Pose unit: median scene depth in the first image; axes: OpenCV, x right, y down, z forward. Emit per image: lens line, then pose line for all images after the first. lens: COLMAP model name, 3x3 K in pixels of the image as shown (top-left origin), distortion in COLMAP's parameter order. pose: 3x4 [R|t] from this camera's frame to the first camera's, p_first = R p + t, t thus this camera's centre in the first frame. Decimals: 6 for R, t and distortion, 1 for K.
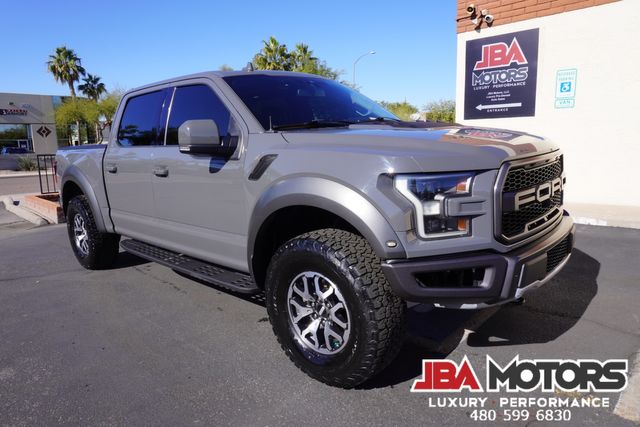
lens RADIAL K [[424.4, 0, 320.2], [0, 424.4, 210.8], [0, 0, 1]] dist [-0.045792, 0.029579]
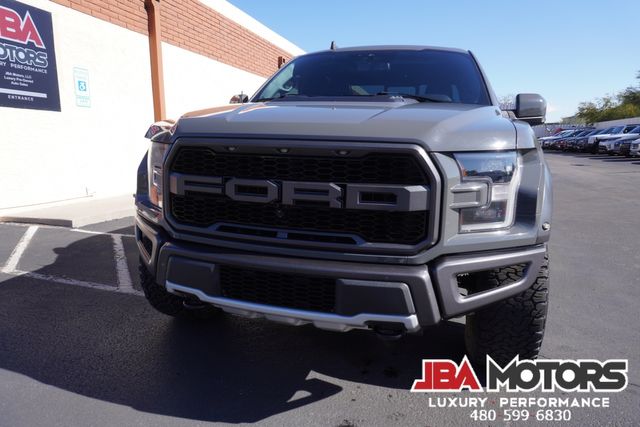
lens RADIAL K [[424.4, 0, 318.1], [0, 424.4, 209.2], [0, 0, 1]] dist [-0.045792, 0.029579]
pose [[-0.473118, -0.106639, 0.874521, -0.534751], [0.165599, 0.964189, 0.207163, -0.113101], [-0.865296, 0.242832, -0.438516, 0.928457]]
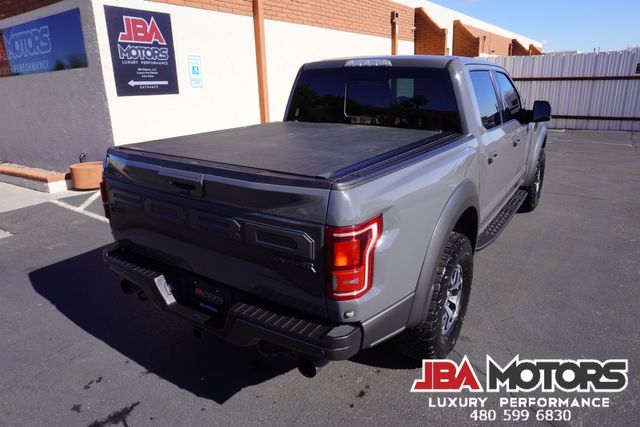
lens RADIAL K [[424.4, 0, 319.5], [0, 424.4, 209.8], [0, 0, 1]] dist [-0.045792, 0.029579]
pose [[-0.162687, -0.249897, 0.954507, -0.689124], [0.195839, 0.939970, 0.279470, -0.167353], [-0.967047, 0.232396, -0.103981, 0.791509]]
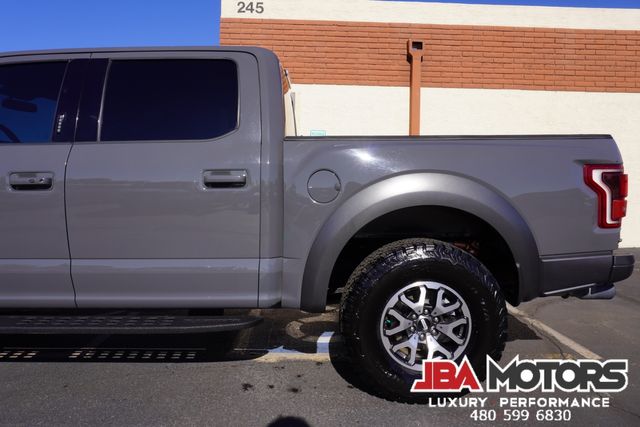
lens RADIAL K [[424.4, 0, 321.0], [0, 424.4, 210.8], [0, 0, 1]] dist [-0.045792, 0.029579]
pose [[0.698785, 0.014518, 0.715184, -0.249747], [0.082658, 0.991458, -0.100889, 0.016249], [-0.710540, 0.129616, 0.691616, 0.158972]]
